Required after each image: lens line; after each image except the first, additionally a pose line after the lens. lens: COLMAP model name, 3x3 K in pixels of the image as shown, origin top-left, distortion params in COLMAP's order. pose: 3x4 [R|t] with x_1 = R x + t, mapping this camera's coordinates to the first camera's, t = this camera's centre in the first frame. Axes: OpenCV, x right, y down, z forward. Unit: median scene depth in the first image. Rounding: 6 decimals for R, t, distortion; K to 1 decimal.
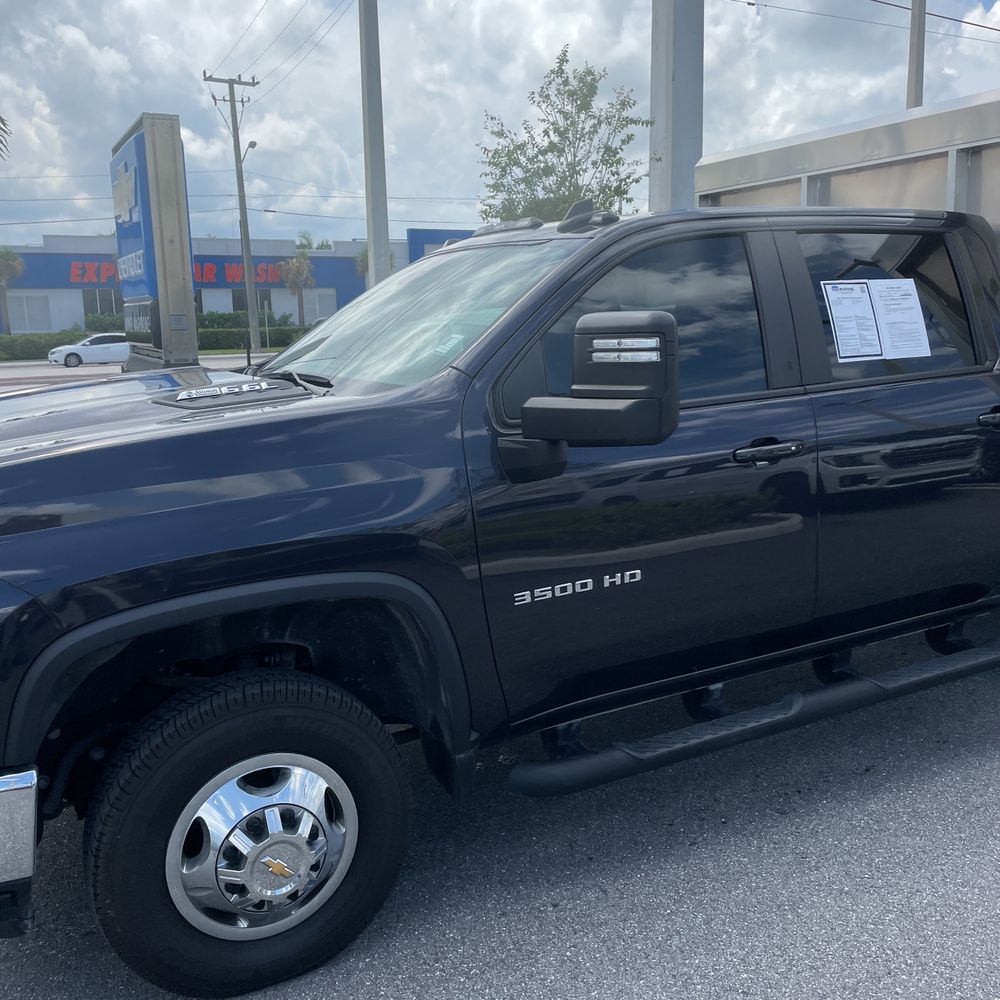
lens RADIAL K [[1021.7, 0, 505.2], [0, 1021.7, 494.3], [0, 0, 1]] dist [0.040144, 0.000000]
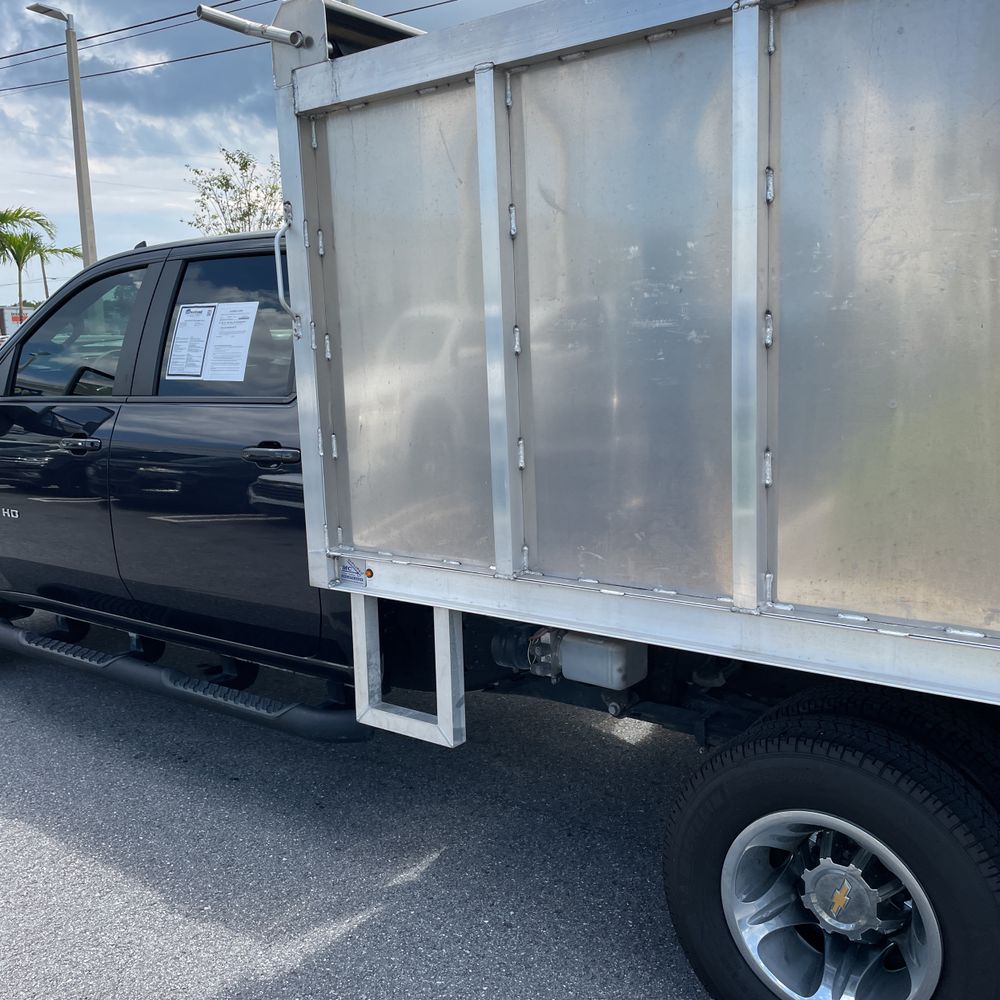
lens RADIAL K [[1021.7, 0, 516.7], [0, 1021.7, 504.6], [0, 0, 1]] dist [0.040144, 0.000000]
pose [[0.430066, 0.172511, -0.886162, 1.537330], [-0.159861, 0.980614, 0.113316, -0.187264], [0.888531, 0.092930, 0.449306, 0.878803]]
